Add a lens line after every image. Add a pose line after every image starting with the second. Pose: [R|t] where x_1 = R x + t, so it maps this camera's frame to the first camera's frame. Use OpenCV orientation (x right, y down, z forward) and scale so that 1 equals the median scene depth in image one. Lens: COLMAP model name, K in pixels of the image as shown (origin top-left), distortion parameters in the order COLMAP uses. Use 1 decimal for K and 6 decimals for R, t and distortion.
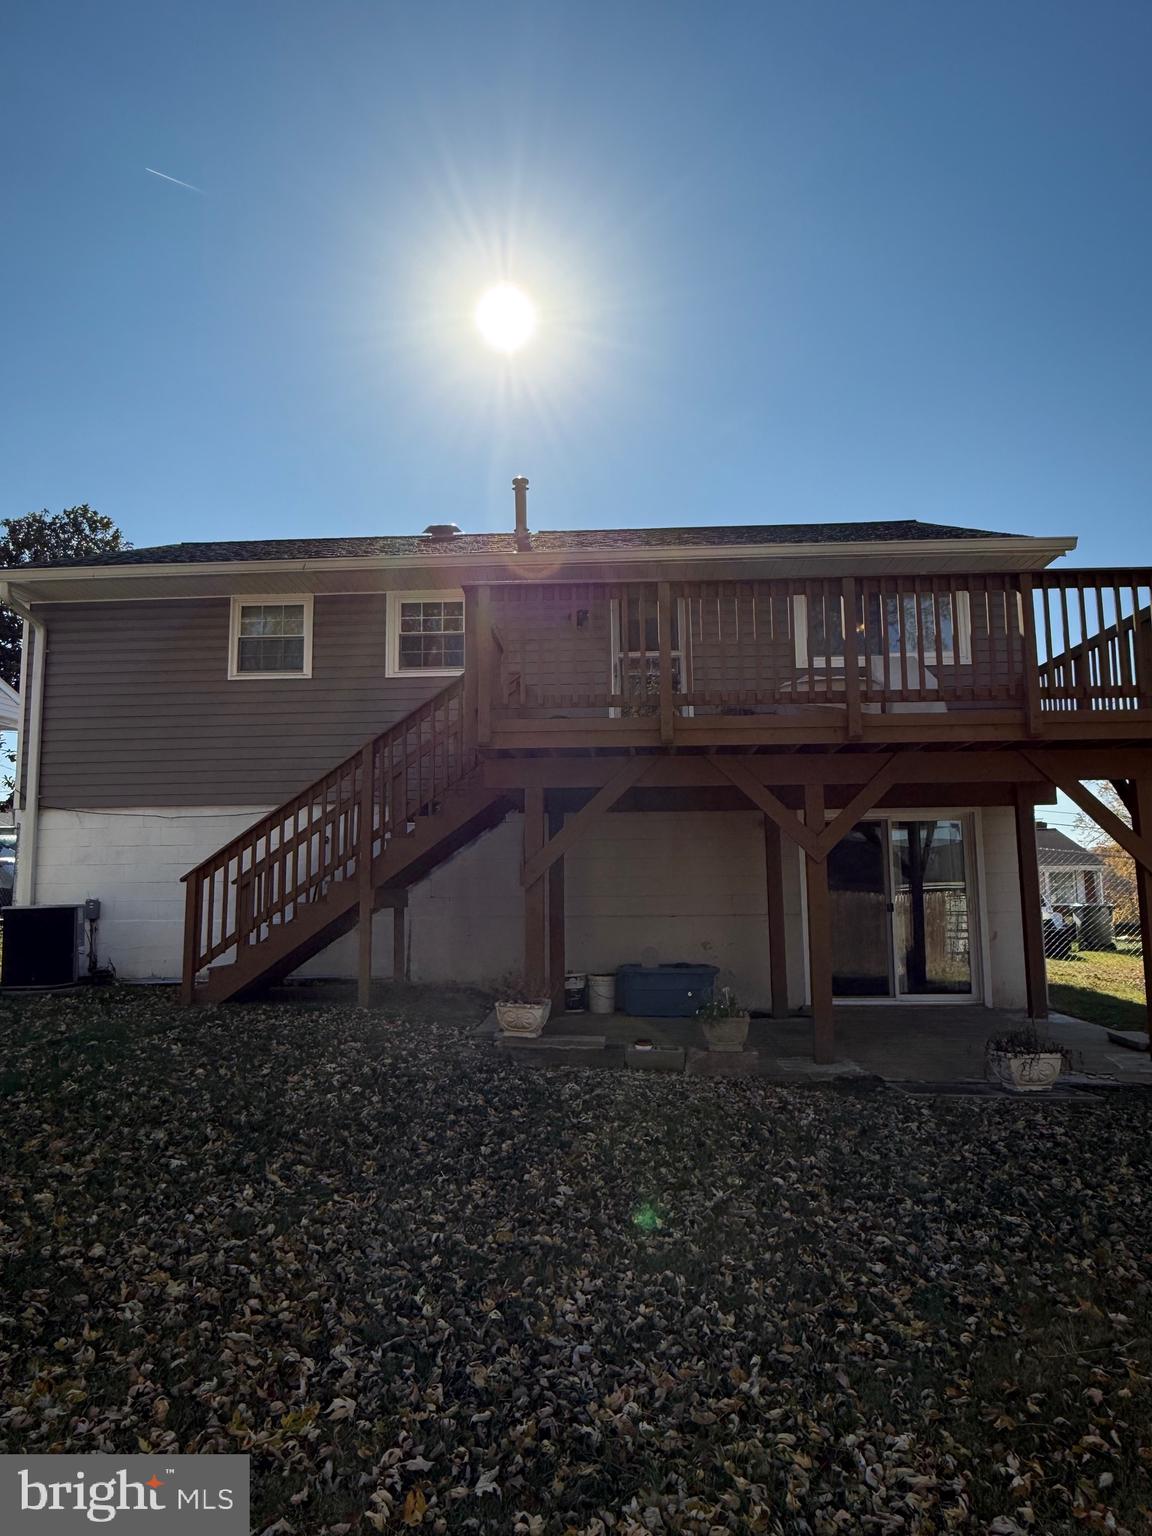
lens RADIAL K [[1023.0, 0, 577.9], [0, 1023.0, 764.1], [0, 0, 1]] dist [-0.008525, -0.001156]
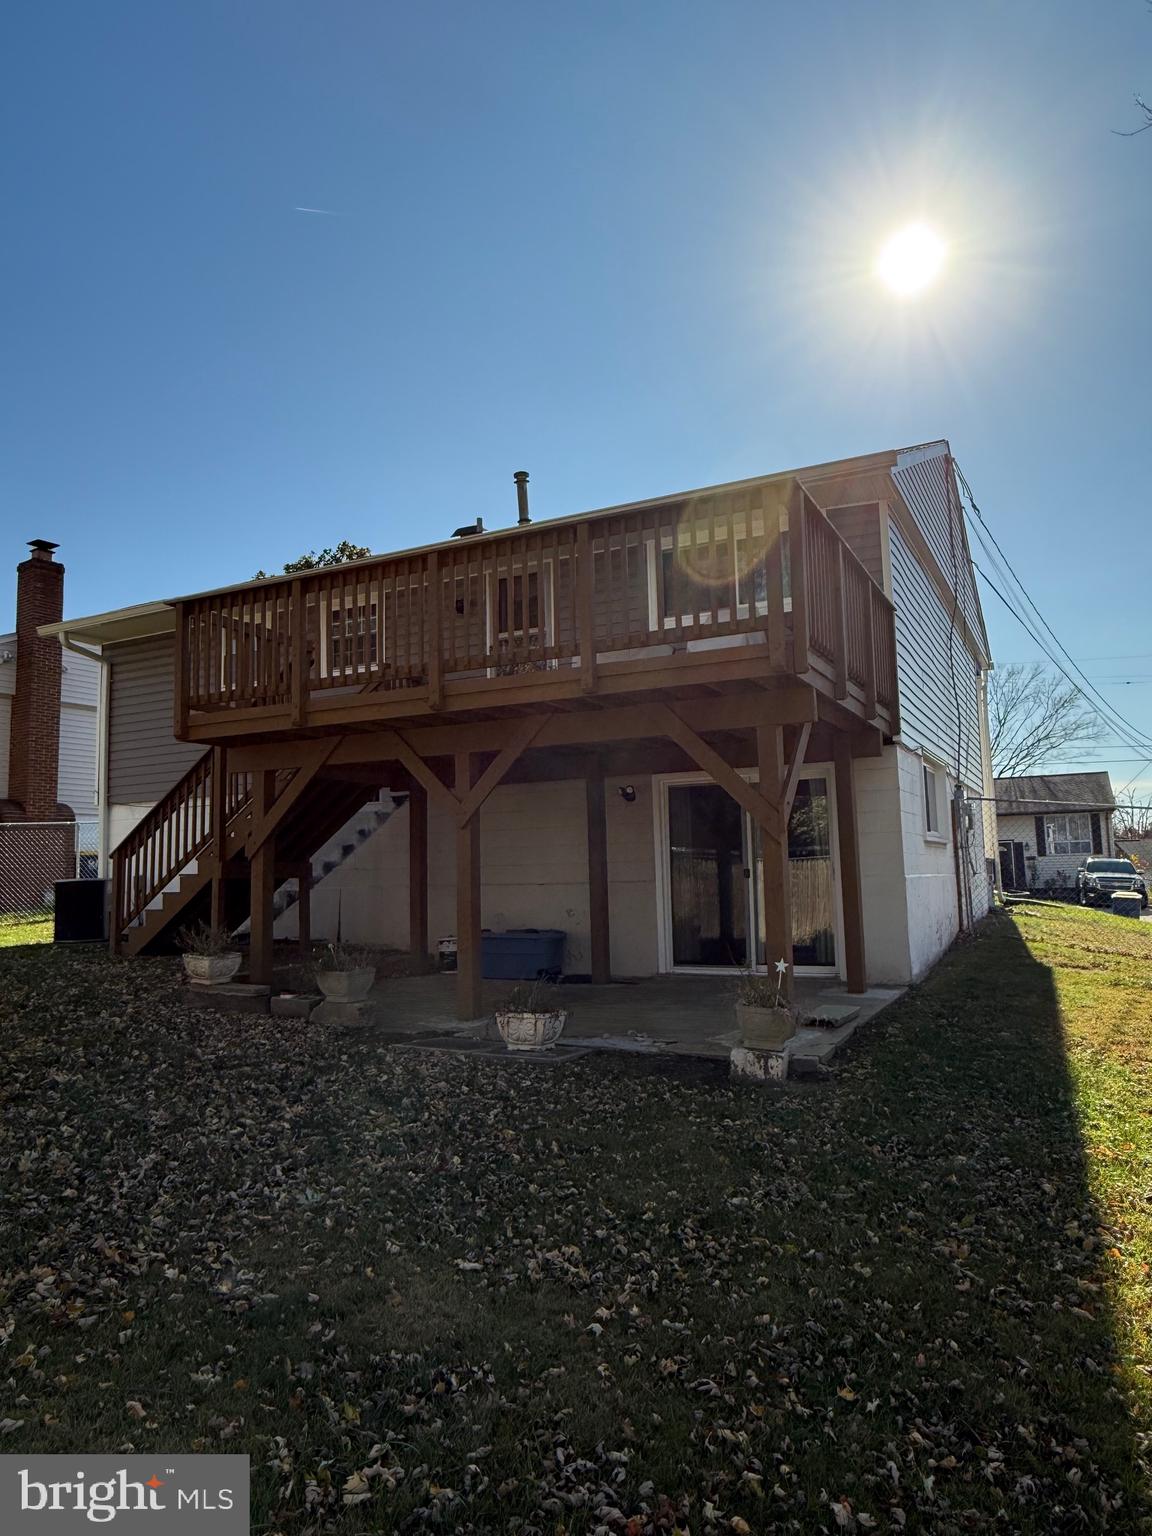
lens RADIAL K [[1023.0, 0, 578.5], [0, 1023.0, 768.7], [0, 0, 1]] dist [-0.008525, -0.001156]
pose [[0.913933, -0.052712, -0.402427, 0.541002], [0.062092, 0.998017, 0.010287, 0.023098], [0.401087, -0.034389, 0.915394, 0.070091]]
